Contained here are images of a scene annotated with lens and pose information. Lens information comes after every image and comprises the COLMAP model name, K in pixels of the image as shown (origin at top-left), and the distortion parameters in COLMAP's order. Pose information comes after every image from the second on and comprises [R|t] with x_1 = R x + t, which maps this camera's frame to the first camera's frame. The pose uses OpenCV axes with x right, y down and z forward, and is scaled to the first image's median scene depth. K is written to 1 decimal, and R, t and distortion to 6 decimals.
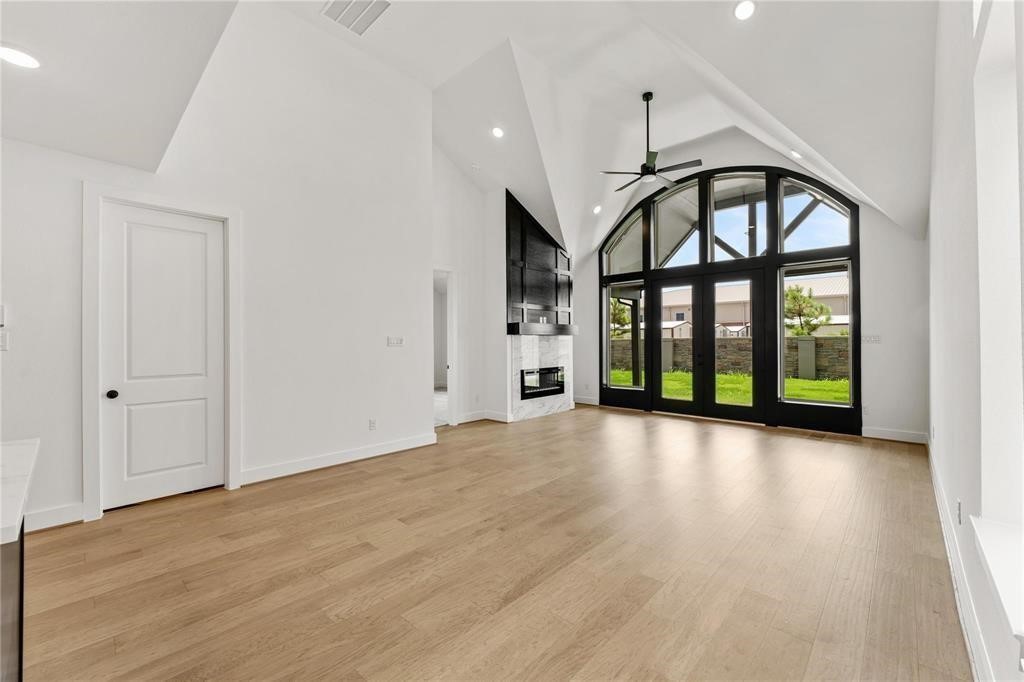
lens RADIAL K [[412.4, 0, 504.5], [0, 412.4, 339.5], [0, 0, 1]] dist [0.001608, 0.001229]
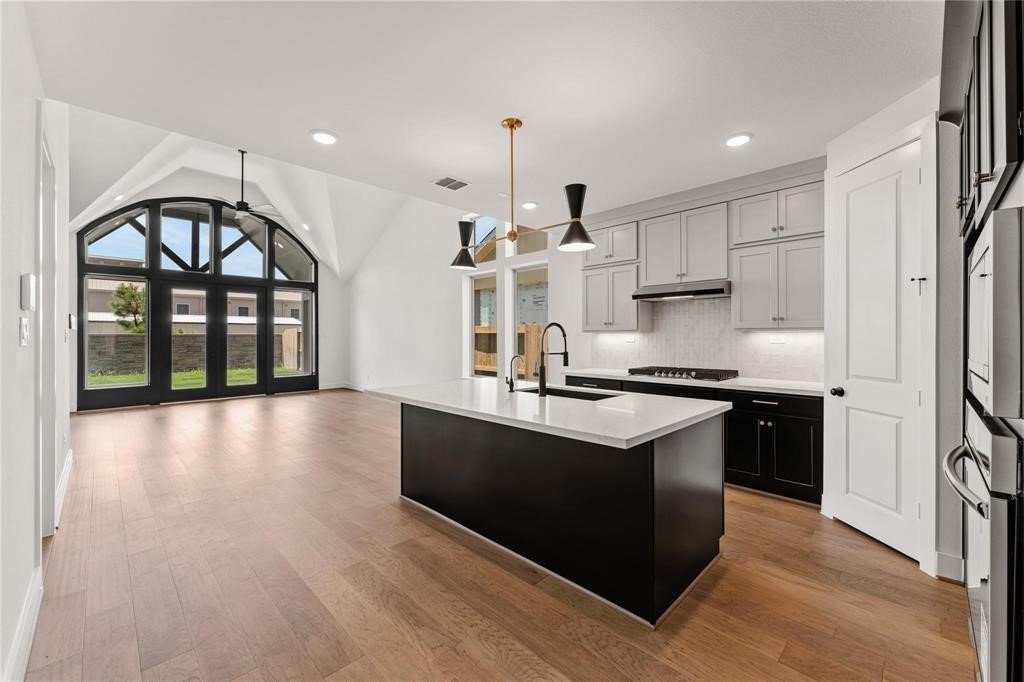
lens RADIAL K [[412.4, 0, 514.3], [0, 412.4, 334.7], [0, 0, 1]] dist [0.001608, 0.001229]
pose [[0.022354, 0.009221, 0.999708, -0.780598], [-0.002094, 0.999956, -0.009176, 0.005995], [-0.999748, -0.001888, 0.022372, 0.086161]]
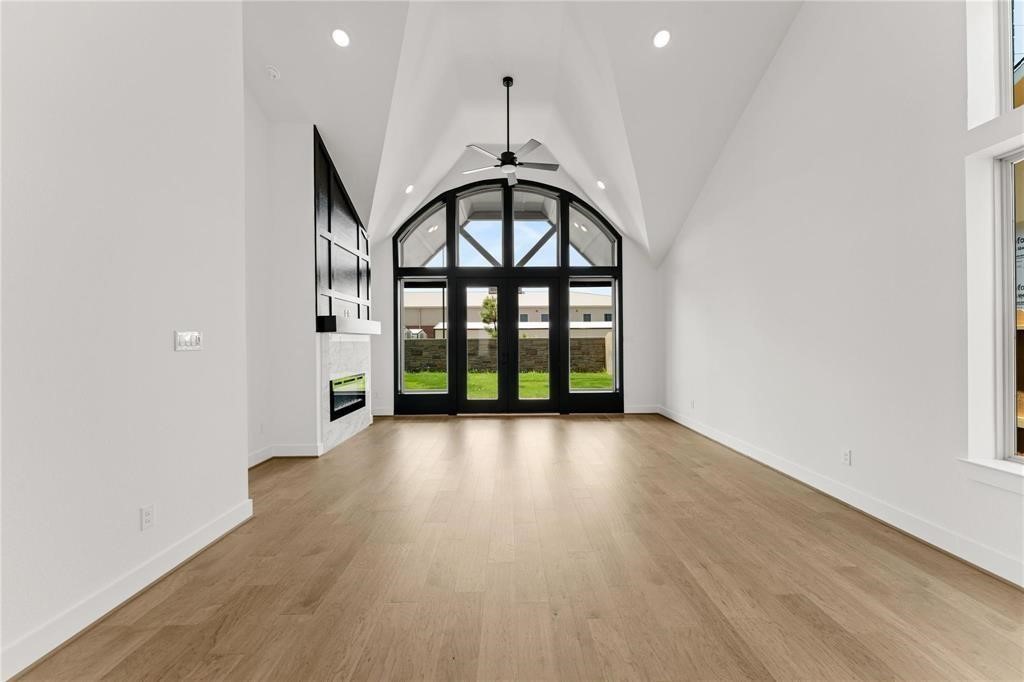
lens RADIAL K [[412.4, 0, 512.3], [0, 412.4, 338.9], [0, 0, 1]] dist [0.001608, 0.001229]
pose [[0.713935, 0.003954, 0.700201, -0.253219], [0.000267, 0.999982, -0.005919, 0.004026], [-0.700212, 0.004413, 0.713921, 0.265251]]
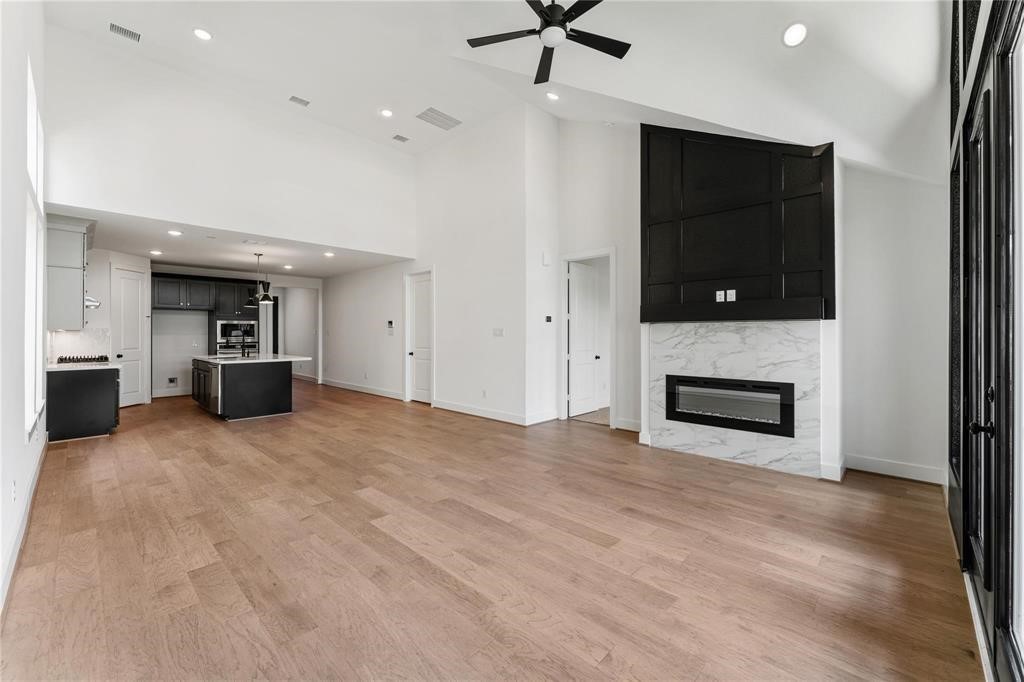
lens RADIAL K [[412.4, 0, 514.8], [0, 412.4, 328.1], [0, 0, 1]] dist [0.001608, 0.001229]
pose [[0.008800, -0.007844, -0.999931, 0.745291], [0.007113, 0.999944, -0.007782, 0.001525], [0.999936, -0.007044, 0.008856, 0.779140]]
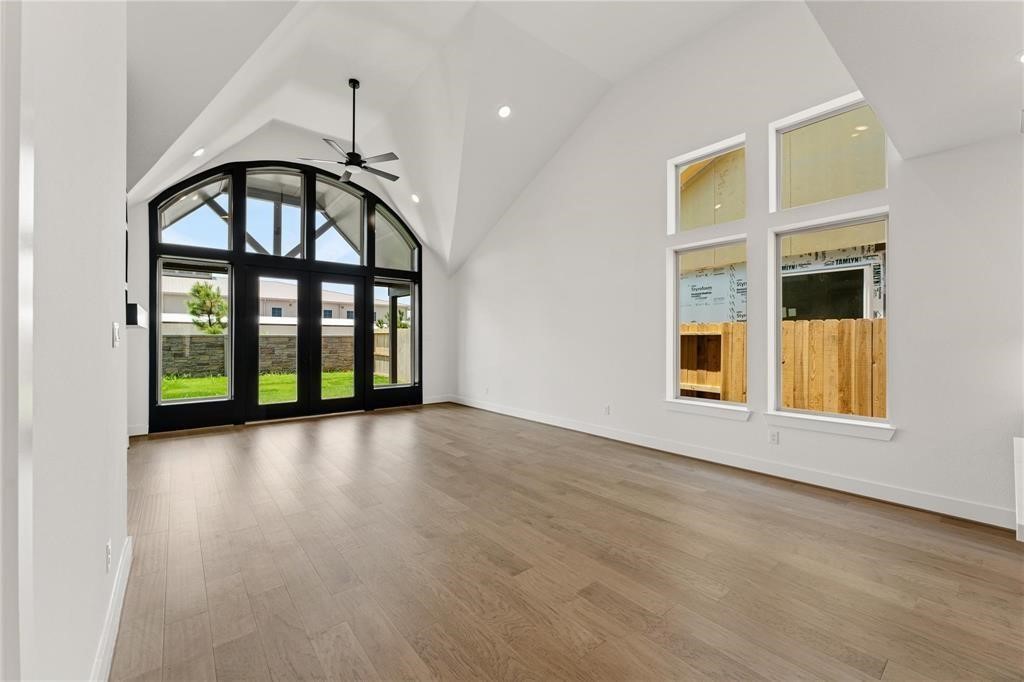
lens RADIAL K [[412.4, 0, 515.1], [0, 412.4, 339.7], [0, 0, 1]] dist [0.001608, 0.001229]
pose [[0.120588, 0.003306, 0.992697, -0.461900], [-0.006625, 0.999975, -0.002526, 0.005131], [-0.992681, -0.006272, 0.120606, 0.420434]]
